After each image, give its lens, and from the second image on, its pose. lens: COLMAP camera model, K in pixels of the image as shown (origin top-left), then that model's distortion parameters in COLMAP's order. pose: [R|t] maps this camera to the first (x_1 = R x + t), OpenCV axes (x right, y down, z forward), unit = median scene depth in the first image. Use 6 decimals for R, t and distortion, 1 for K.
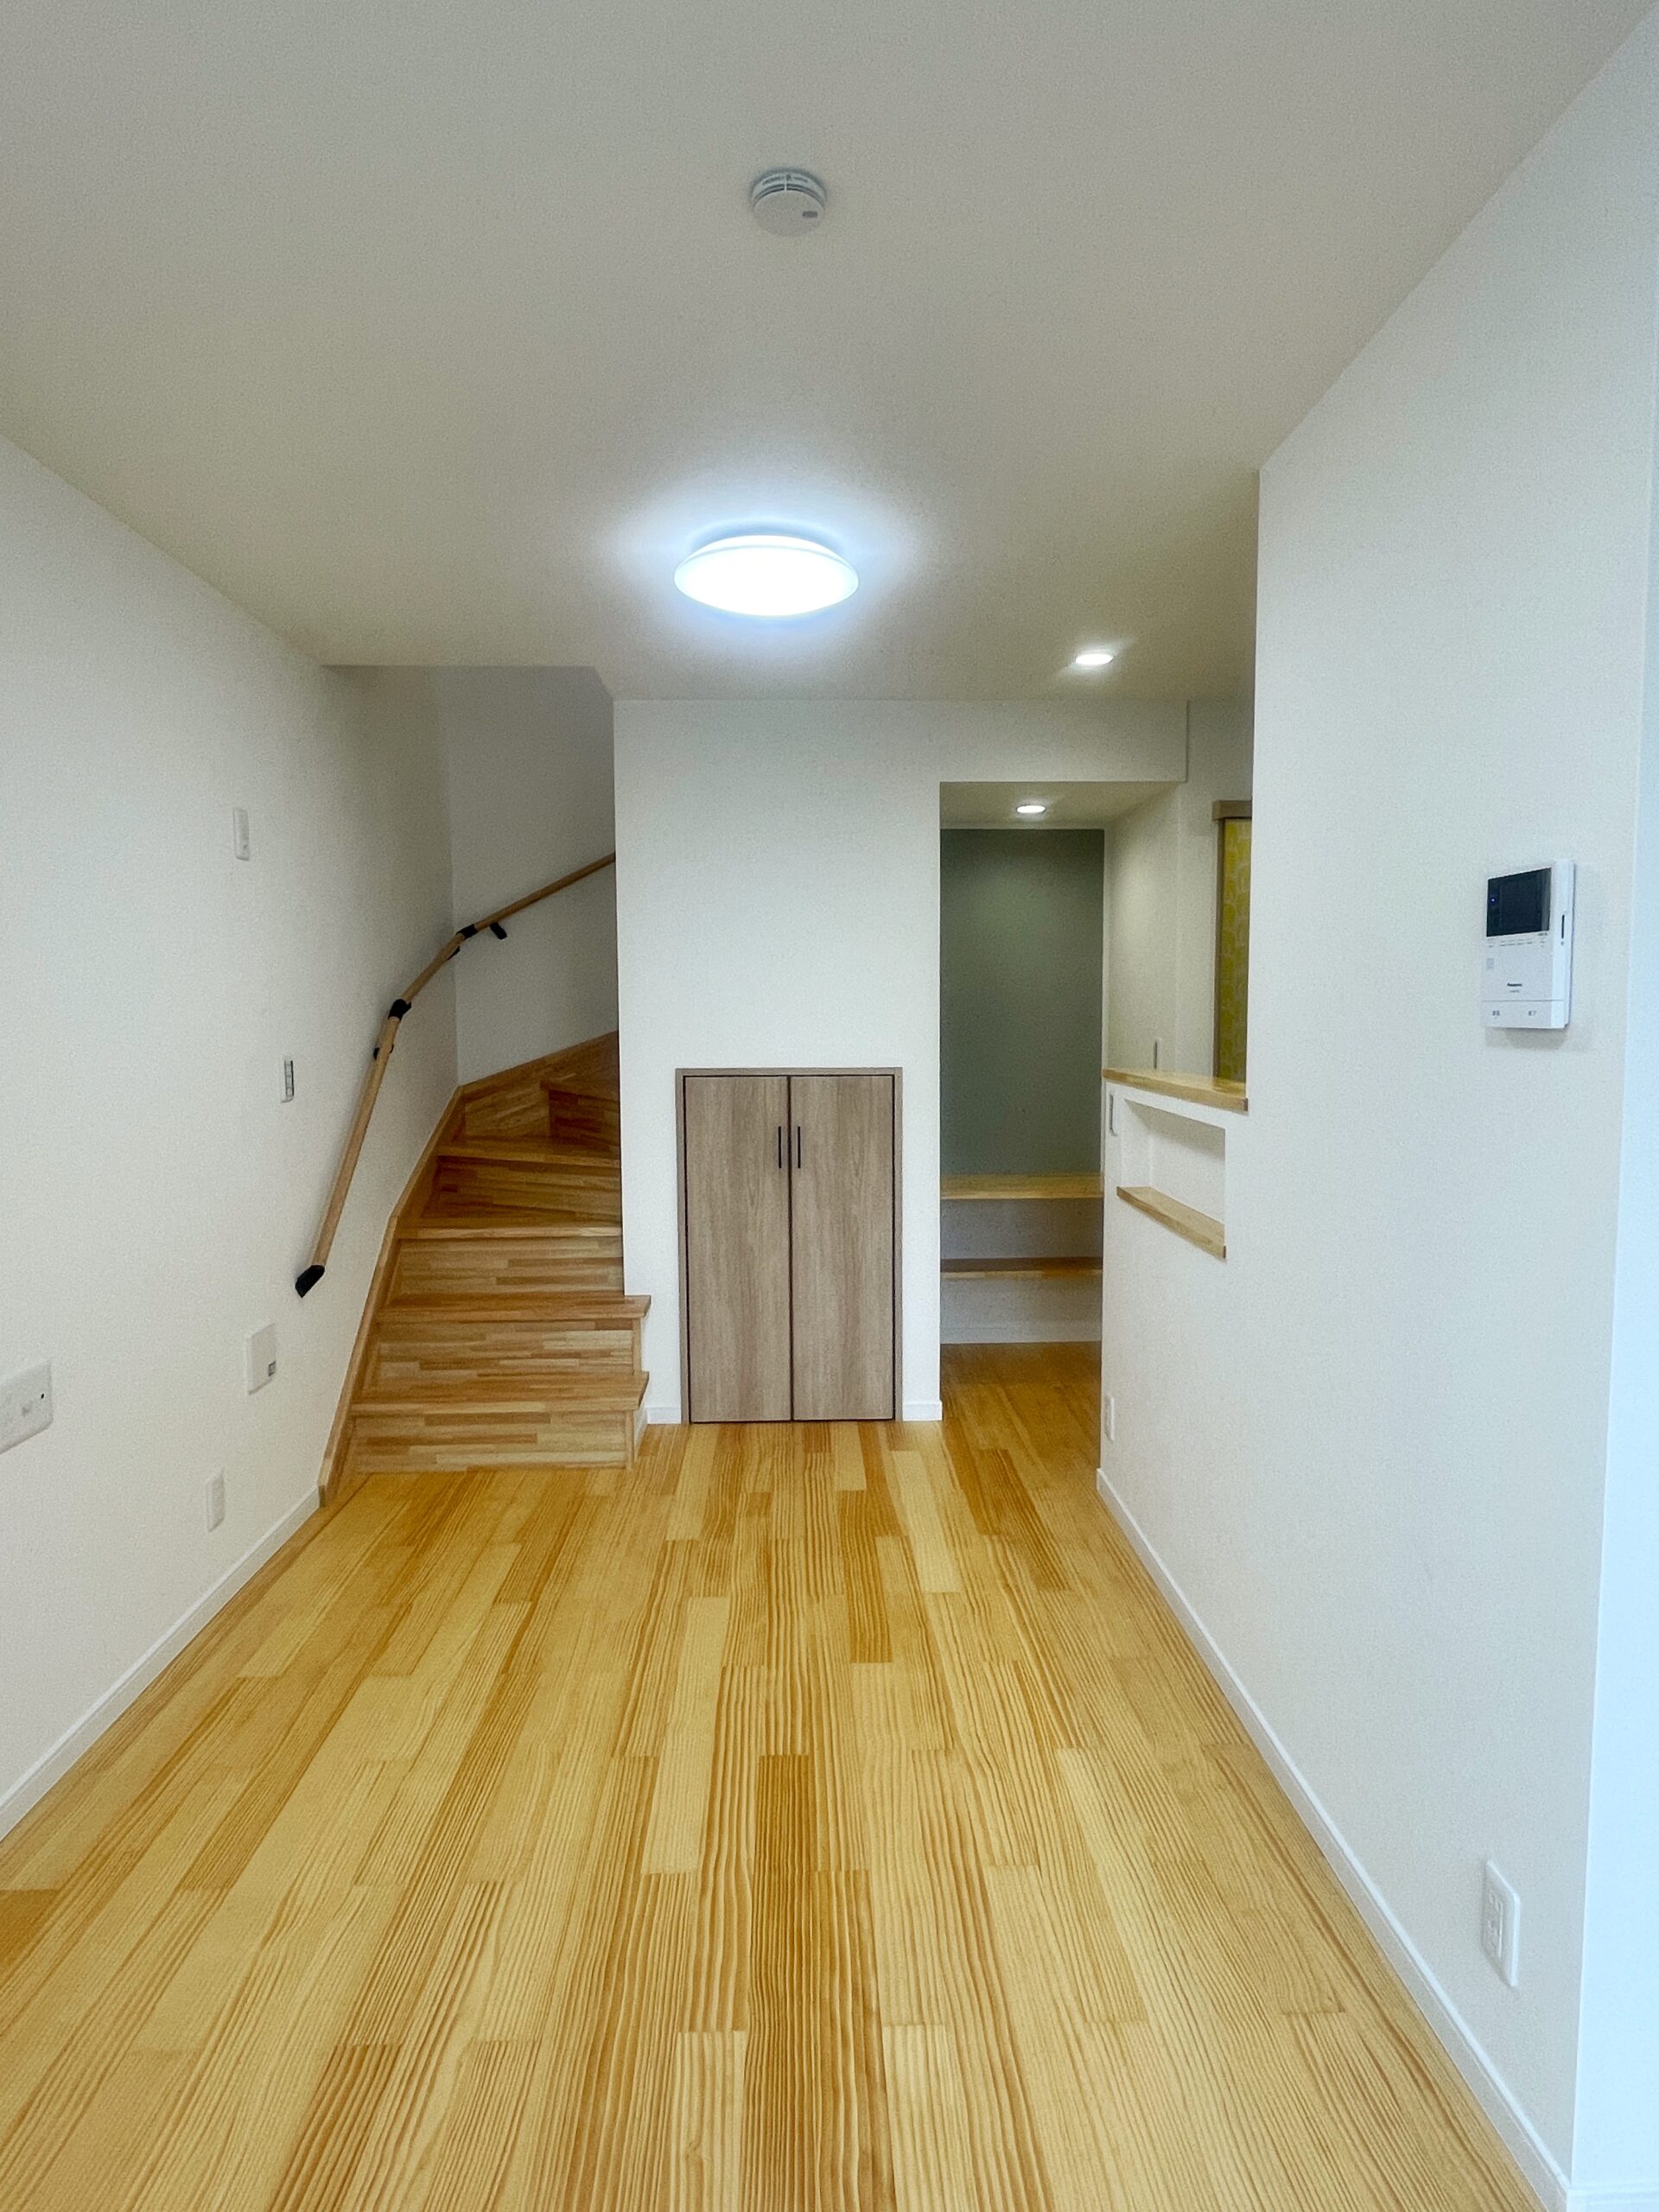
lens RADIAL K [[1200.6, 0, 829.5], [0, 1200.6, 1106.0], [0, 0, 1]] dist [-0.001670, -0.001614]
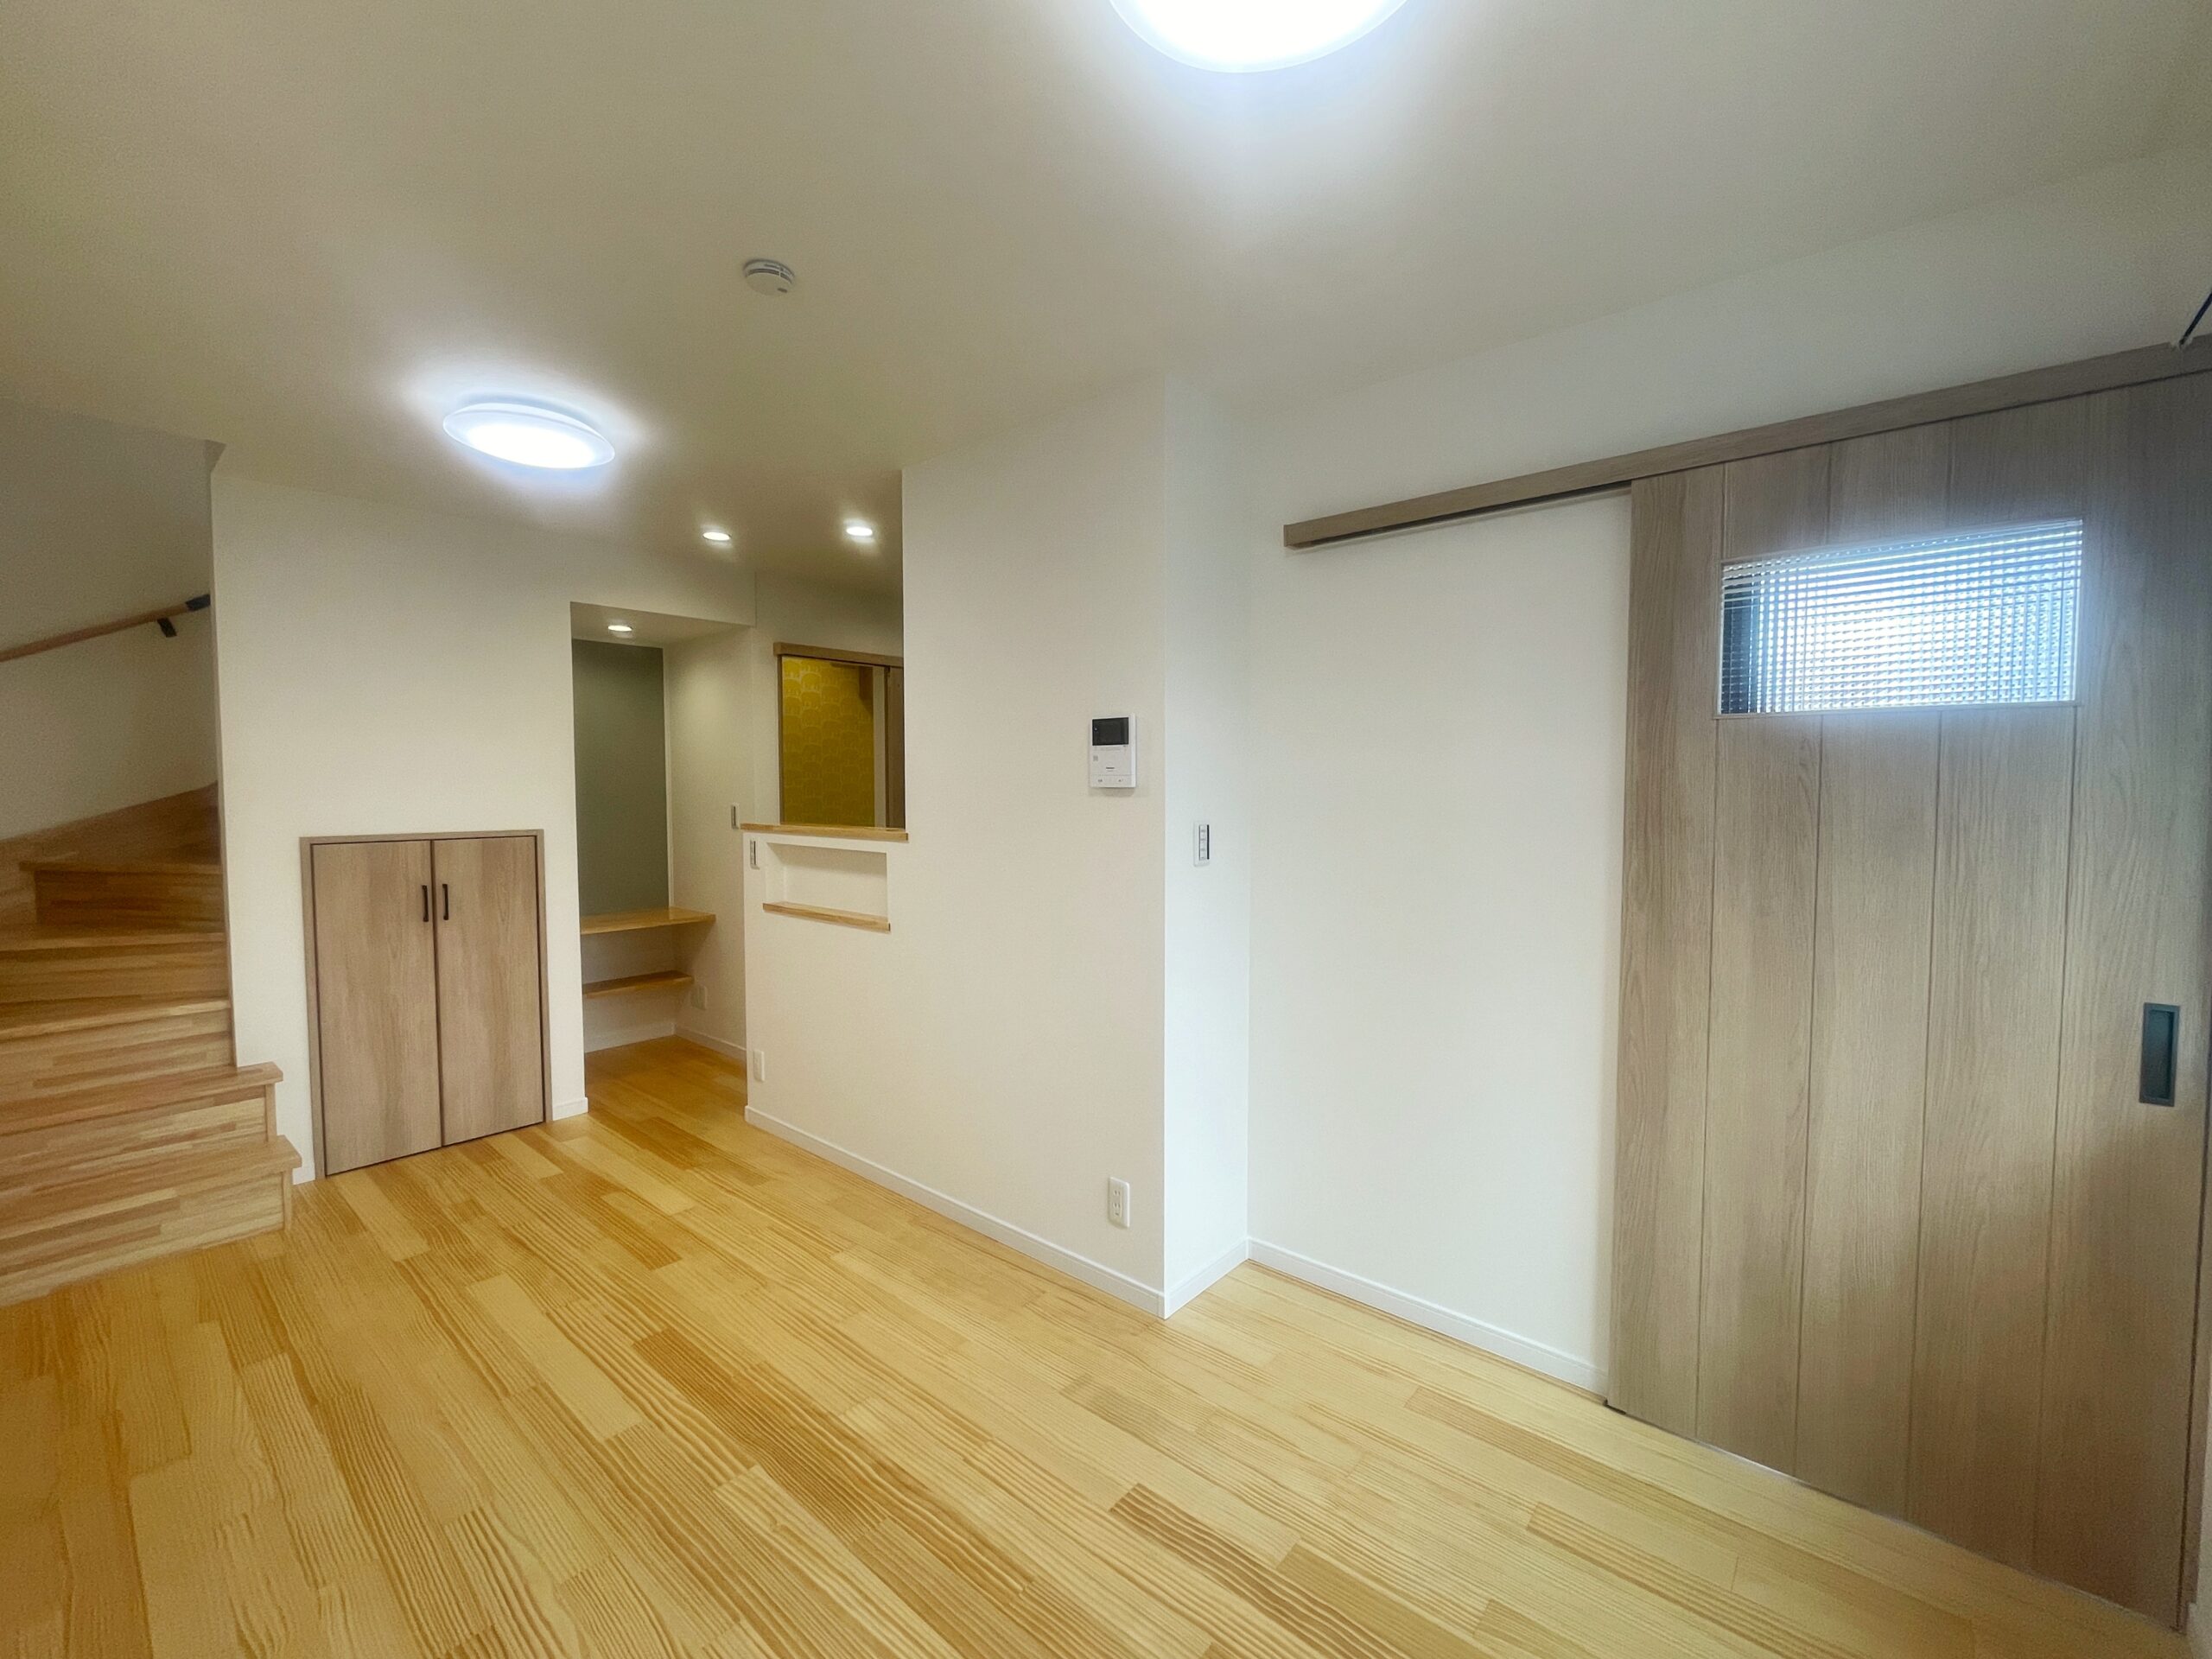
lens RADIAL K [[897.4, 0, 1105.6], [0, 897.4, 832.3], [0, 0, 1]] dist [0.000949, 0.000191]
pose [[0.684545, -0.036055, 0.728078, -0.226346], [0.057678, 0.998324, -0.004791, 0.008781], [-0.726685, 0.045274, 0.685477, -0.044601]]
